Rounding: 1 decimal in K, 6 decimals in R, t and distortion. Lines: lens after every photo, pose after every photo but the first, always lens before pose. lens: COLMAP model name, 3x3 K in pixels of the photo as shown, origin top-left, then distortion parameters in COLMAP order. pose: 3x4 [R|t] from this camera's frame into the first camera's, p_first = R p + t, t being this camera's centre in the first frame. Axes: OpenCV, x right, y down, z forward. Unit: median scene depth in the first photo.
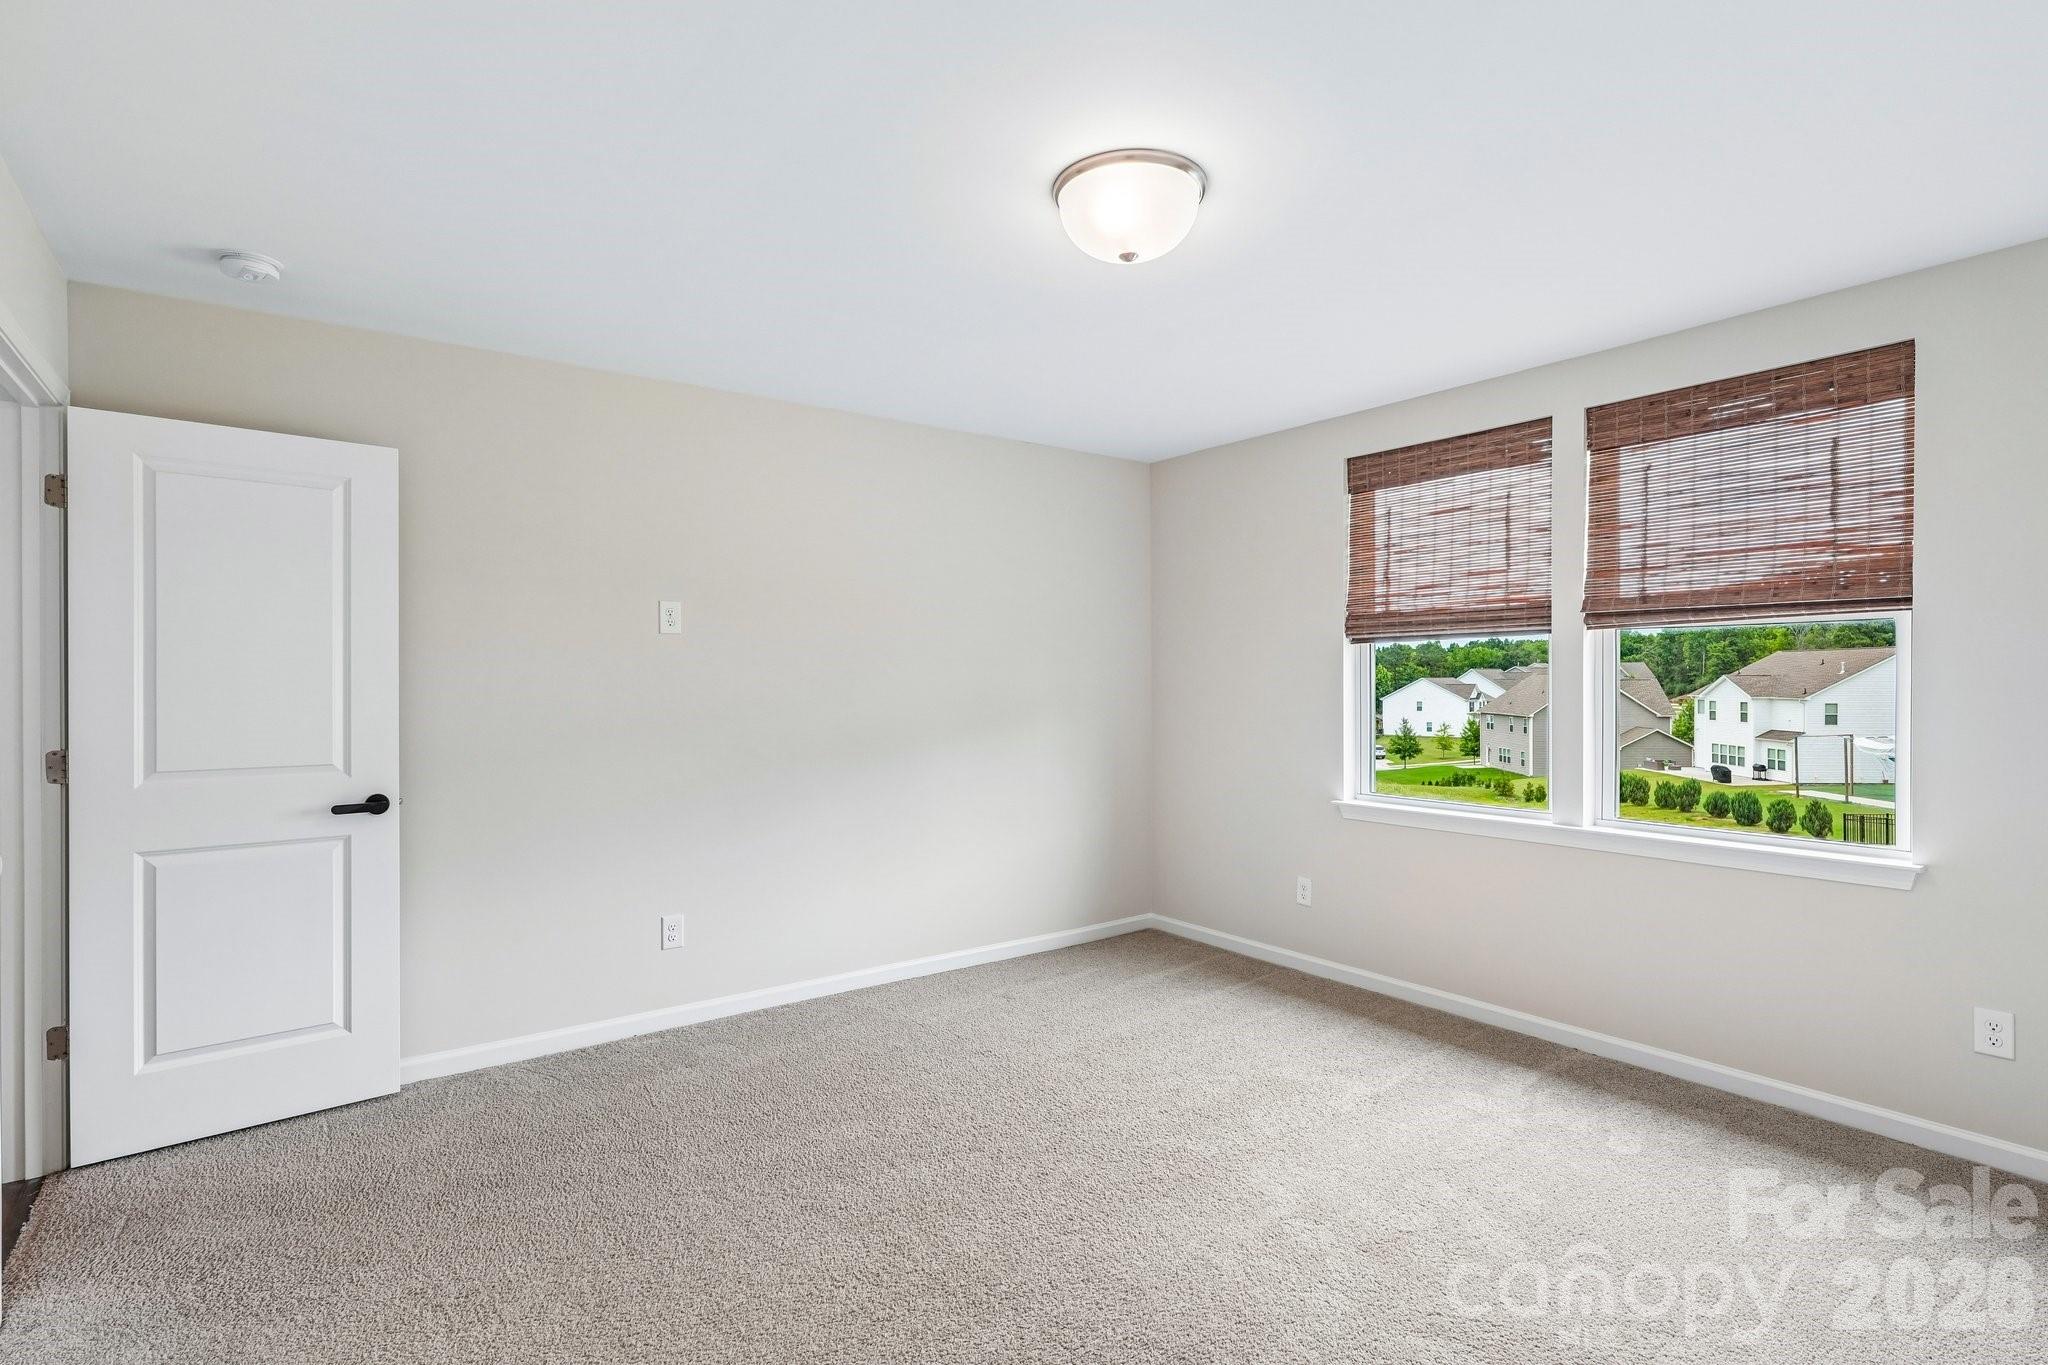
lens RADIAL K [[1004.2, 0, 1027.7], [0, 1004.2, 686.0], [0, 0, 1]] dist [0.002663, 0.000941]
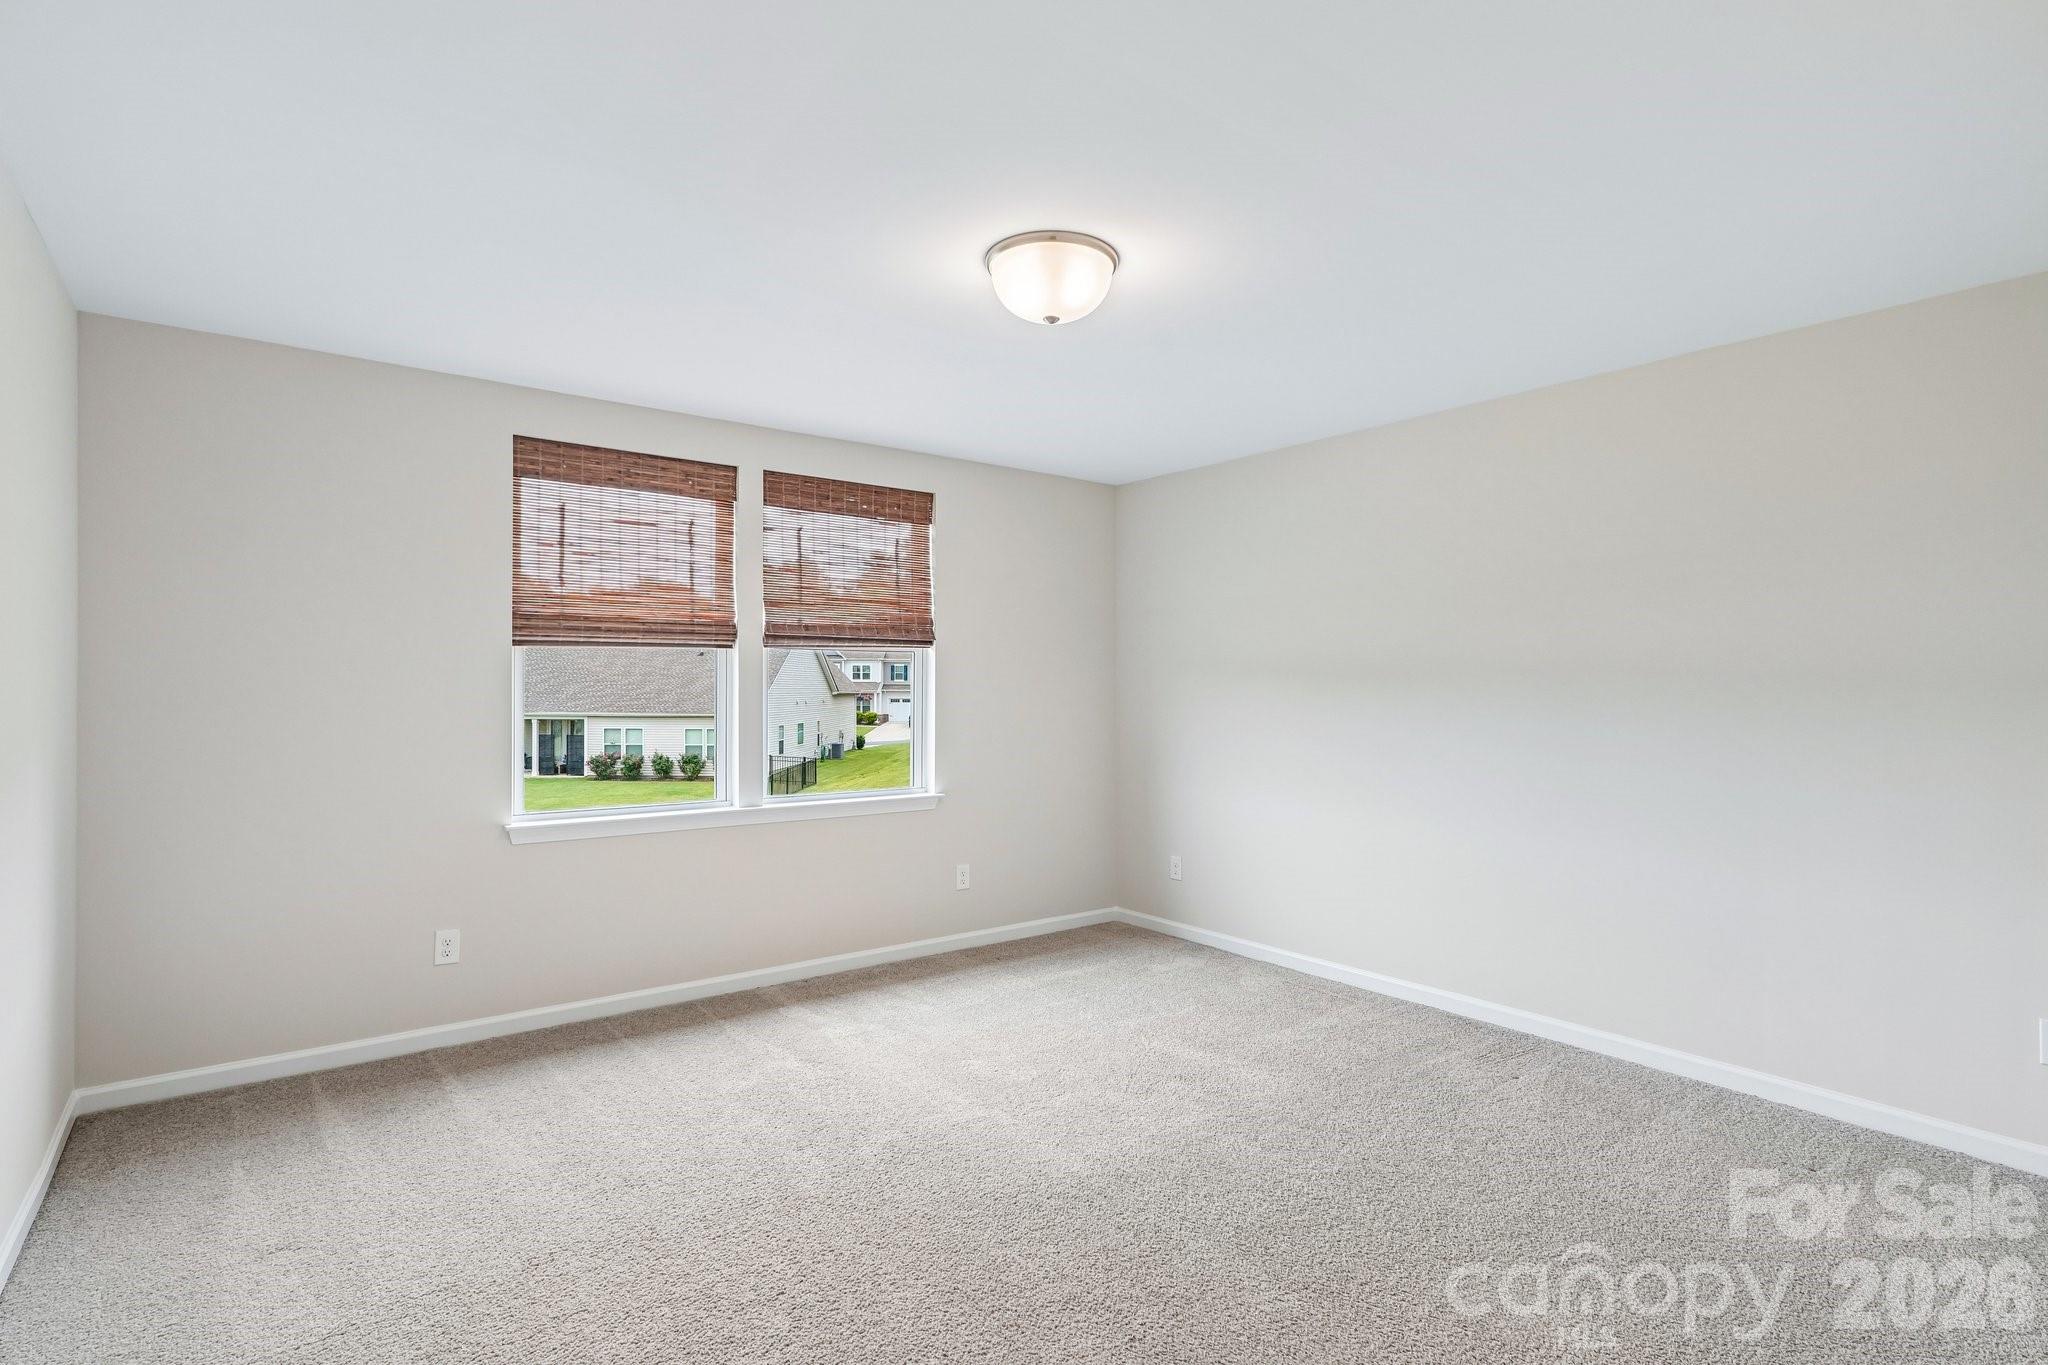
lens RADIAL K [[1004.2, 0, 1027.7], [0, 1004.2, 686.0], [0, 0, 1]] dist [0.002663, 0.000941]
pose [[-0.011533, 0.002223, 0.999931, -0.635391], [0.002269, 0.999995, -0.002197, -0.004175], [-0.999931, 0.002243, -0.011538, 0.630602]]
